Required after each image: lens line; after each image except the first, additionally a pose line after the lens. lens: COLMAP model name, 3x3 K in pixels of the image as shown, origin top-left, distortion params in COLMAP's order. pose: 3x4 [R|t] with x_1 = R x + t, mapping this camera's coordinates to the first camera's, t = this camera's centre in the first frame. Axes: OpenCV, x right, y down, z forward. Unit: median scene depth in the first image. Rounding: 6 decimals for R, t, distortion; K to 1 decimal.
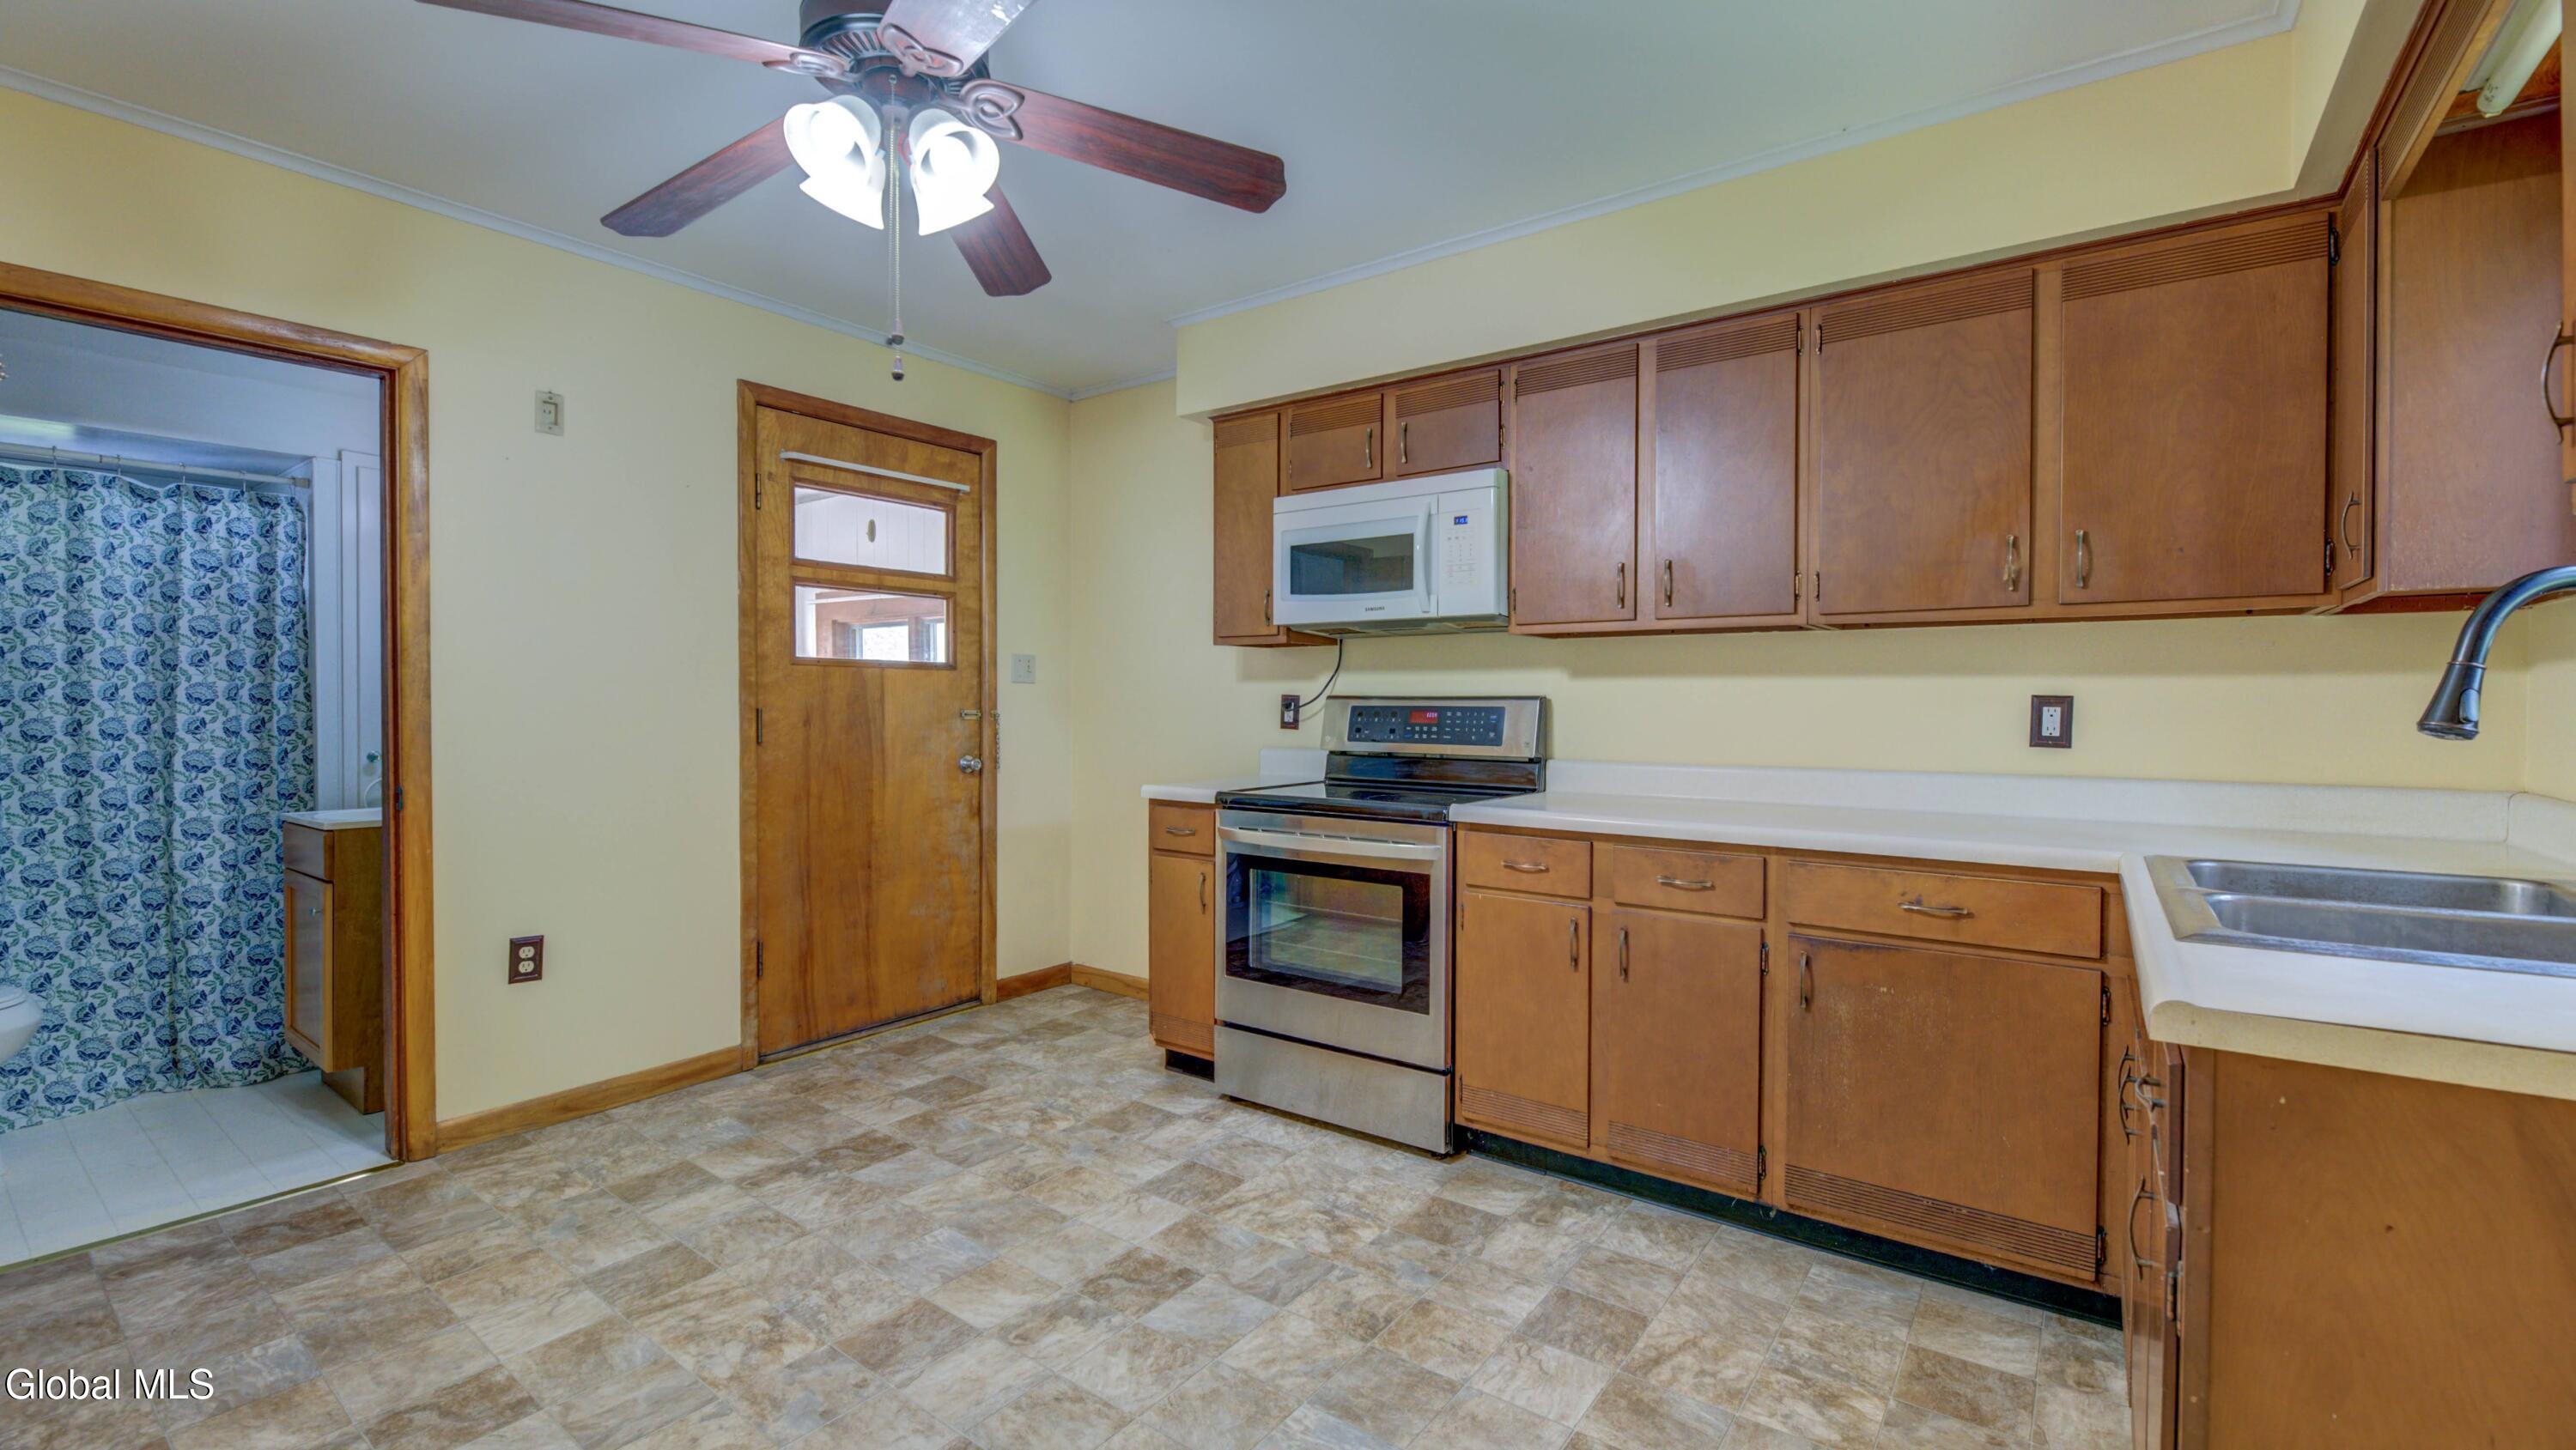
lens RADIAL K [[1095.0, 0, 1280.9], [0, 1095.0, 721.0], [0, 0, 1]] dist [0.000014, -0.000184]
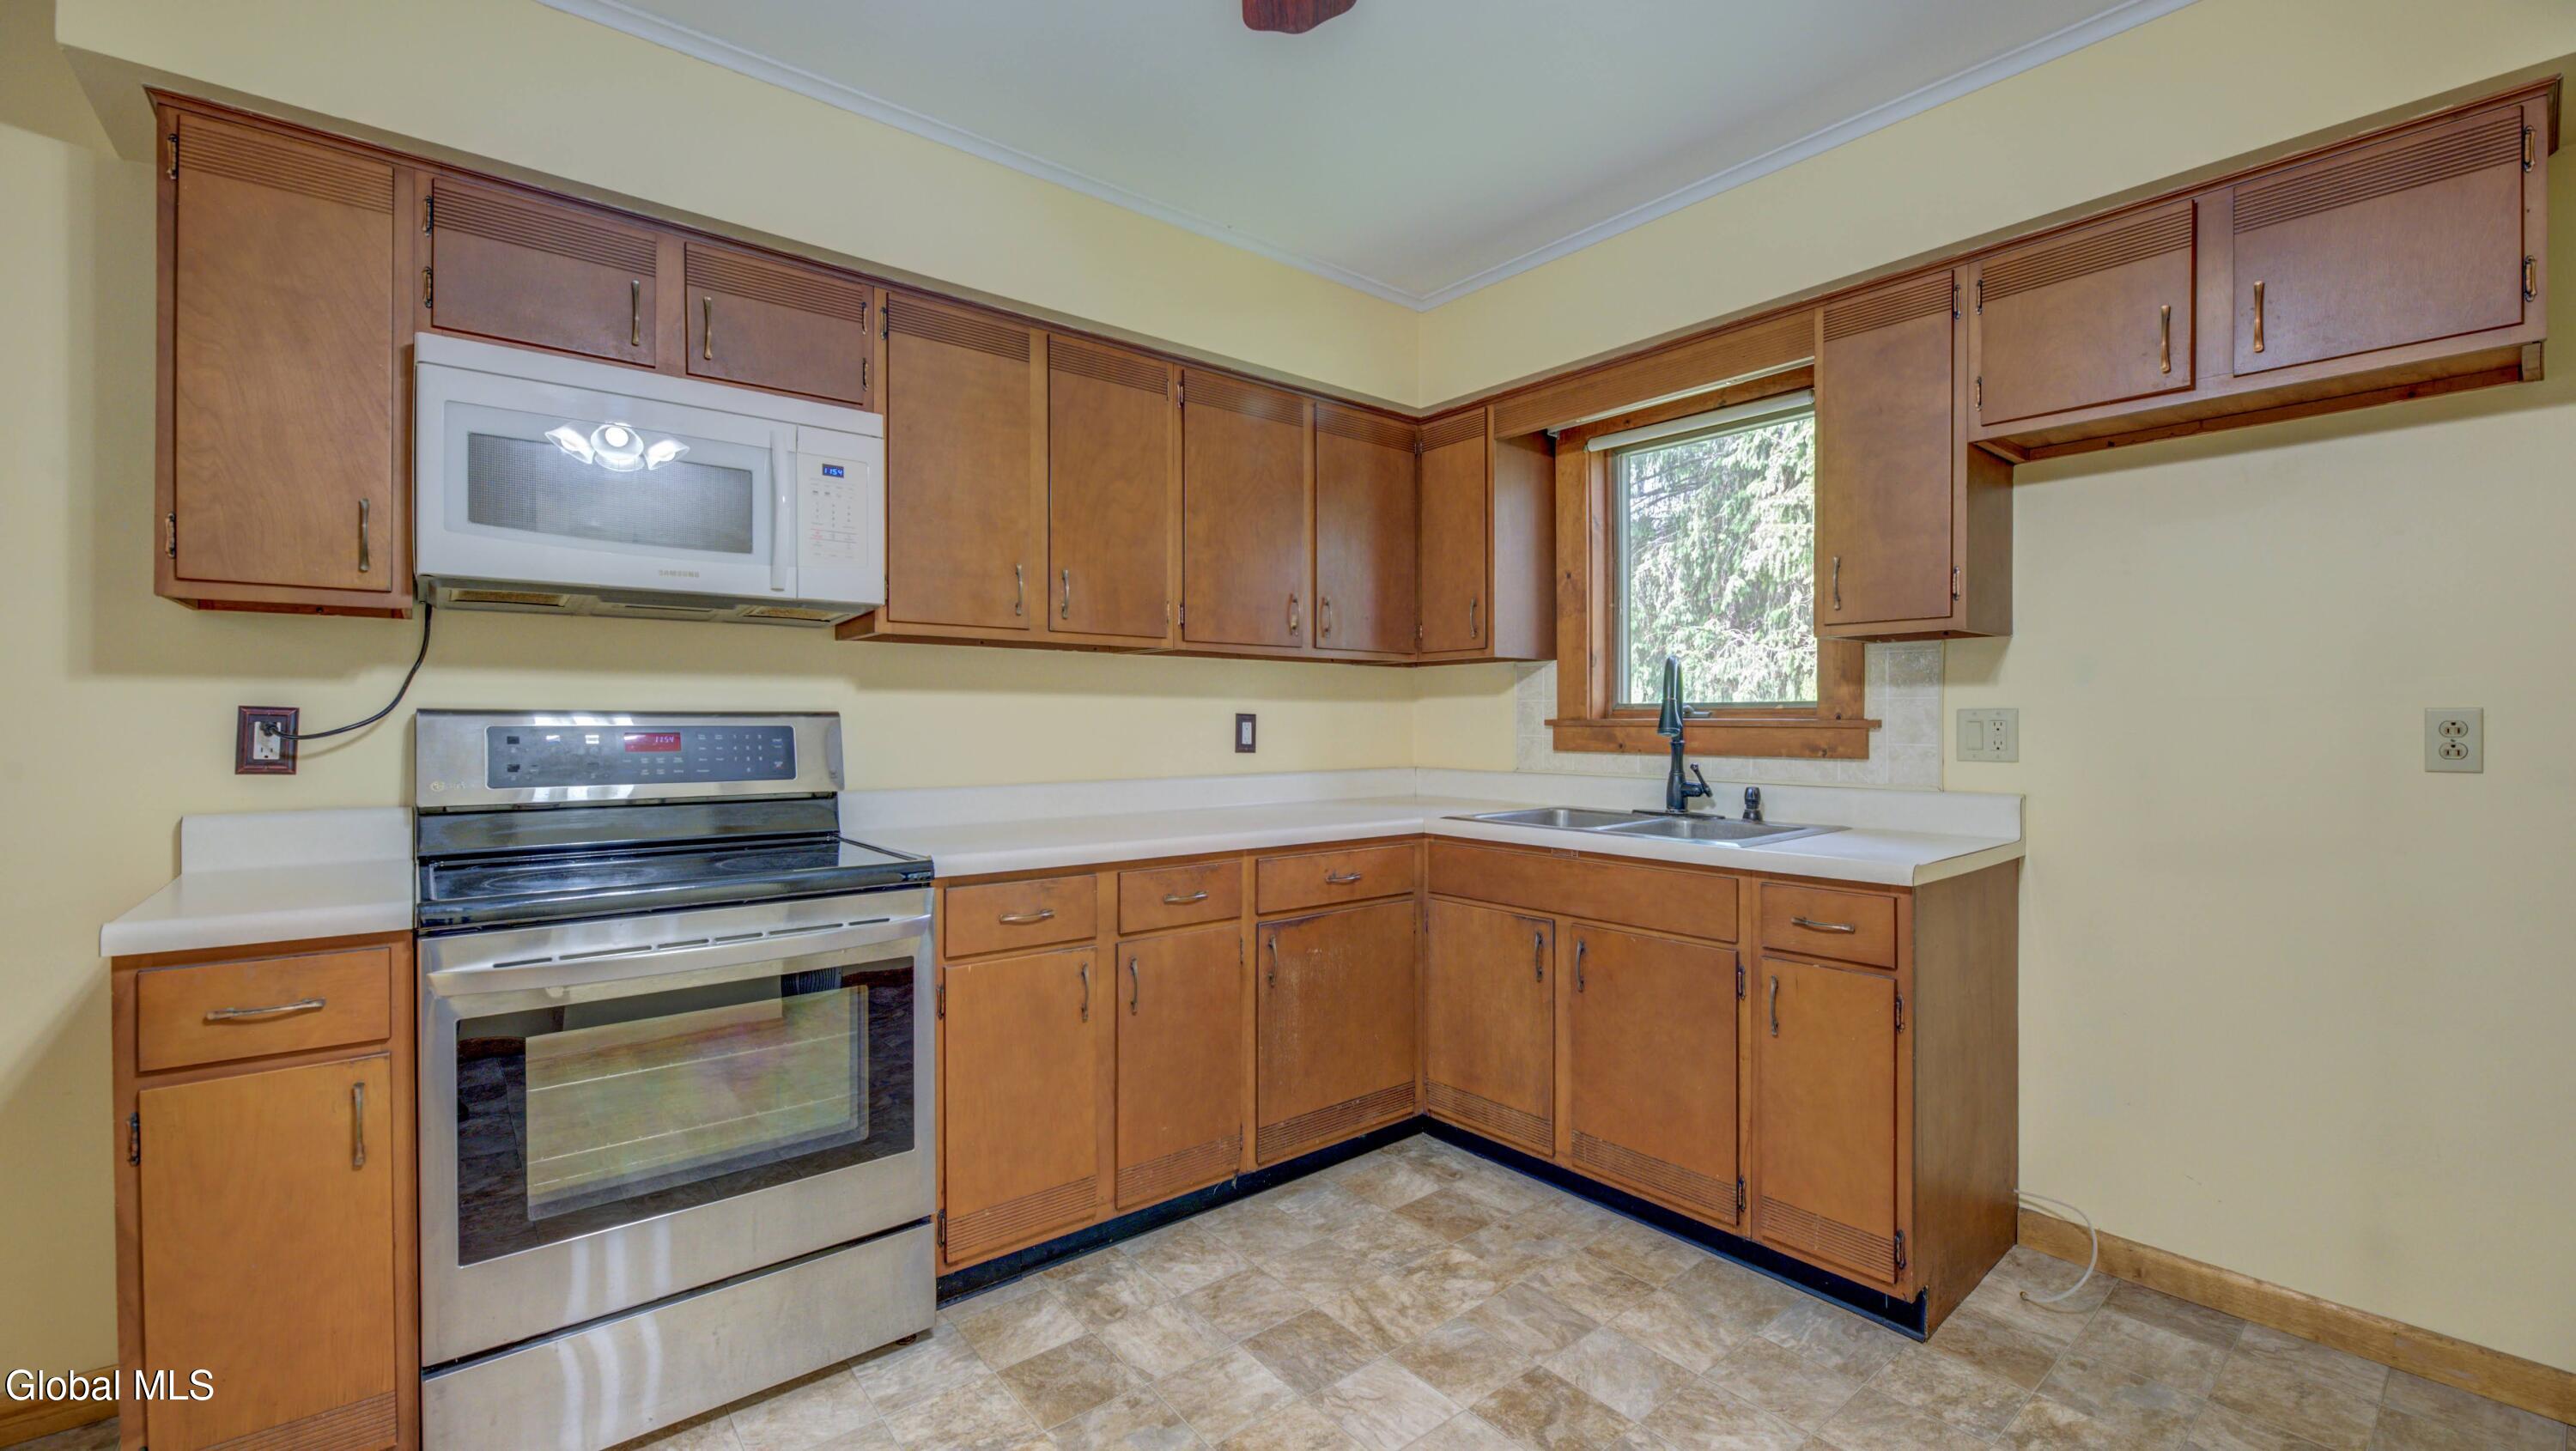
lens RADIAL K [[1048.8, 0, 1288.0], [0, 1048.8, 725.5], [0, 0, 1]] dist [0.000089, -0.000276]
pose [[0.243204, -0.007376, 0.969947, -0.526086], [0.017652, 0.999839, 0.003178, -0.012174], [-0.969815, 0.016348, 0.243295, 0.639367]]
